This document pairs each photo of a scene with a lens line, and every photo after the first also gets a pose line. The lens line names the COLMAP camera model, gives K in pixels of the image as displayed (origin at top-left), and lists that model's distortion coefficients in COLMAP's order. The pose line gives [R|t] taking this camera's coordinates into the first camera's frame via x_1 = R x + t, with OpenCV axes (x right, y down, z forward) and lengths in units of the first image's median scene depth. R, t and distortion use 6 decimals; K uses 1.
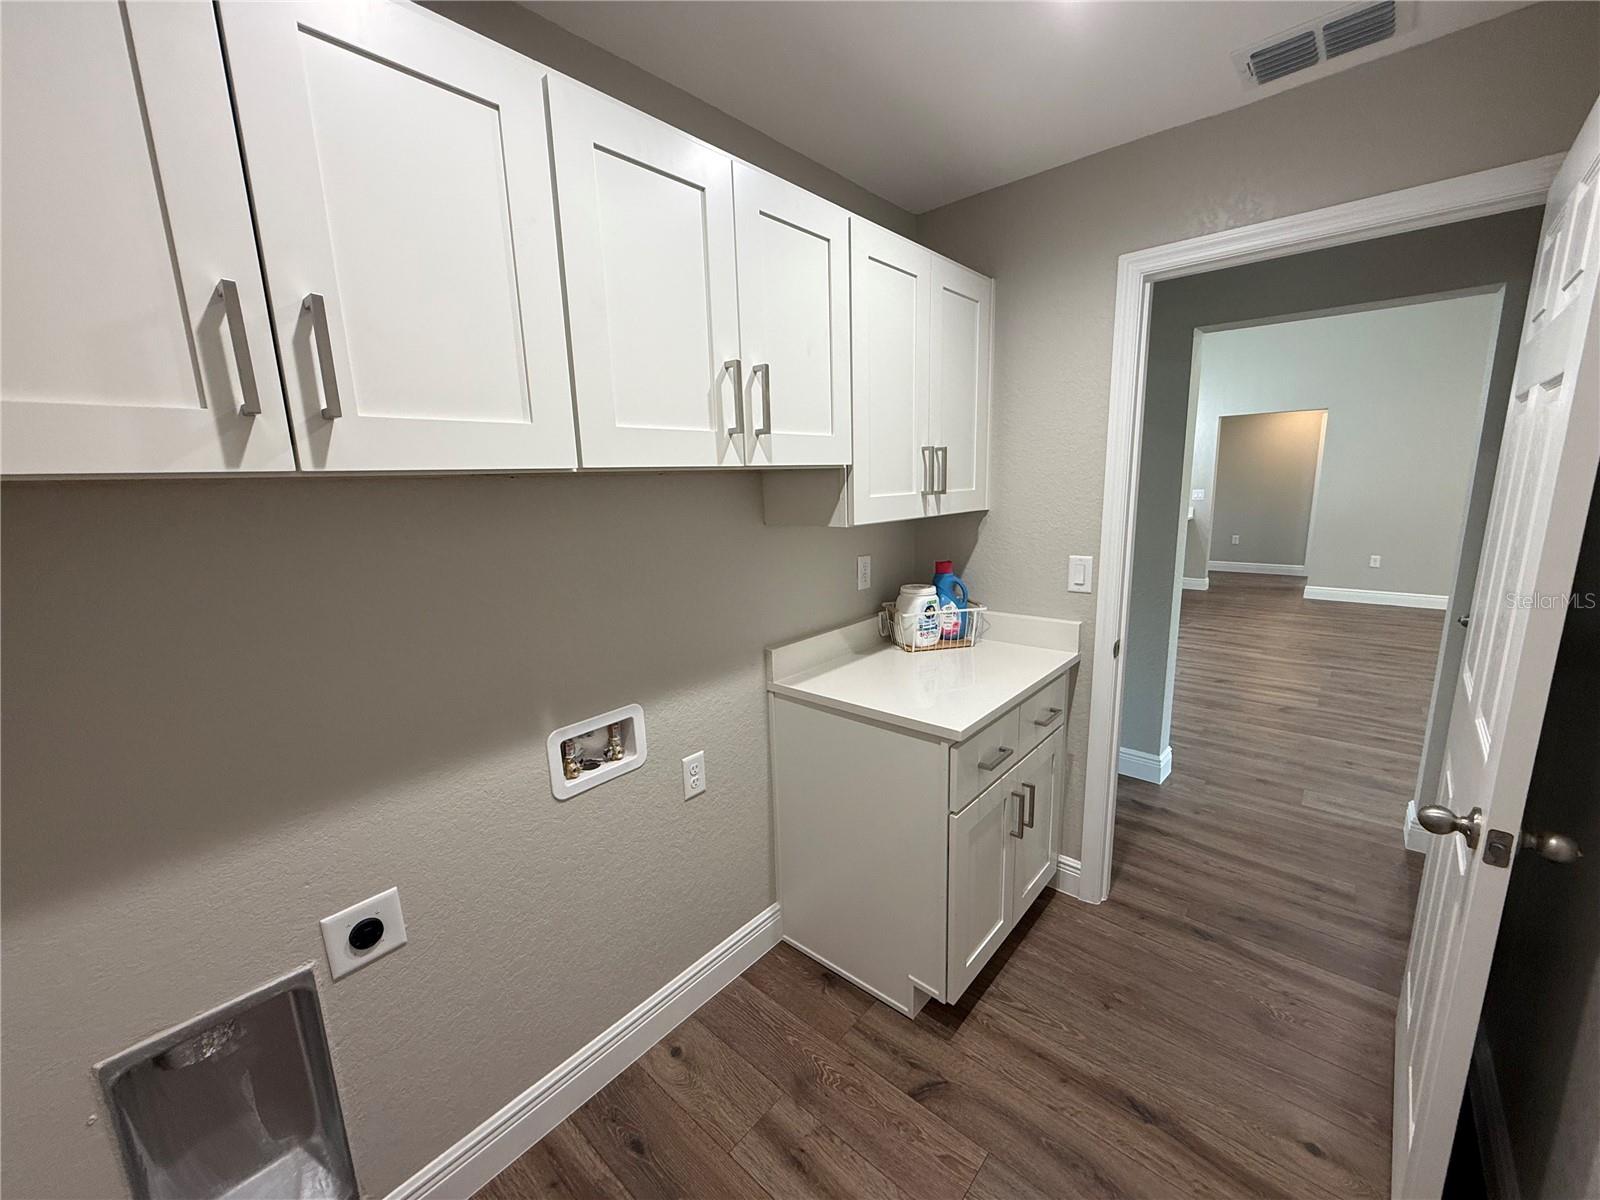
lens RADIAL K [[635.6, 0, 796.7], [0, 635.6, 603.6], [0, 0, 1]] dist [0.000159, -0.000185]
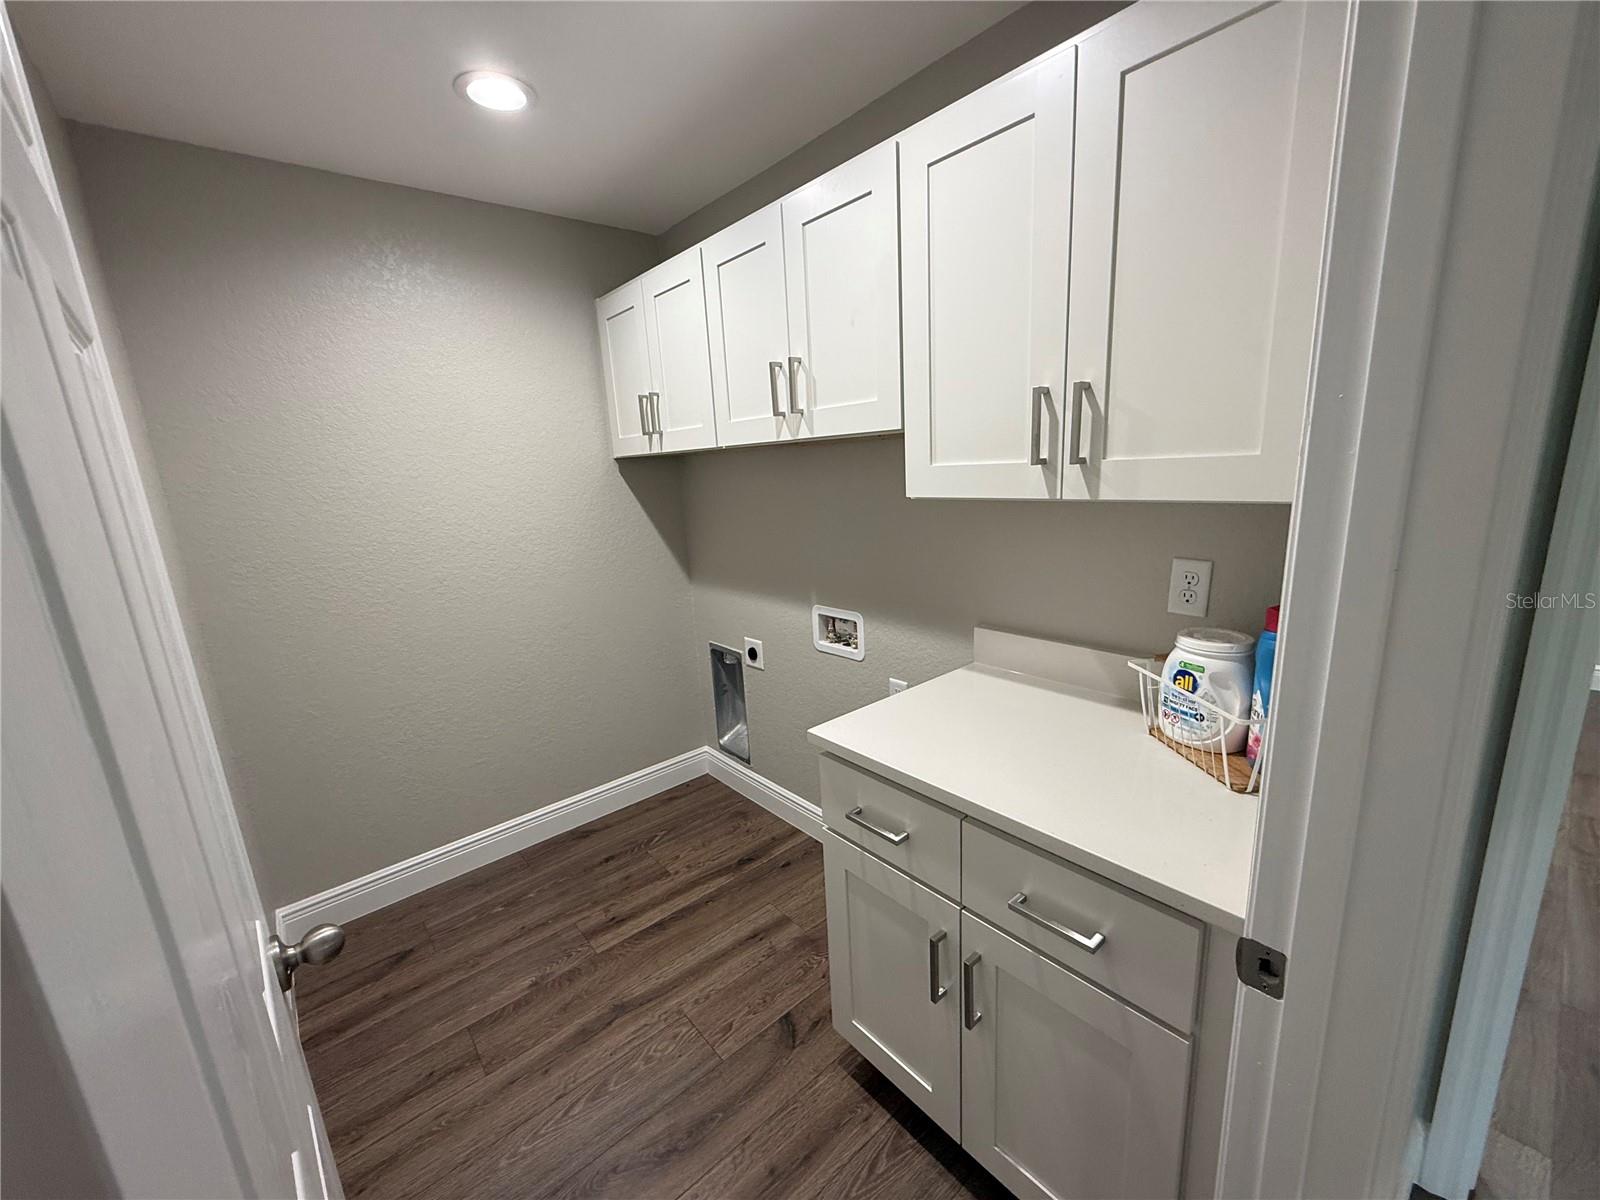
lens RADIAL K [[626.6, 0, 800.0], [0, 626.6, 600.0], [0, 0, 1]] dist [-0.018942, -0.000062]
pose [[-0.139597, 0.245037, -0.959411, 1.116587], [-0.135521, 0.955053, 0.263643, -0.220029], [0.980891, 0.166824, -0.100115, 1.086610]]
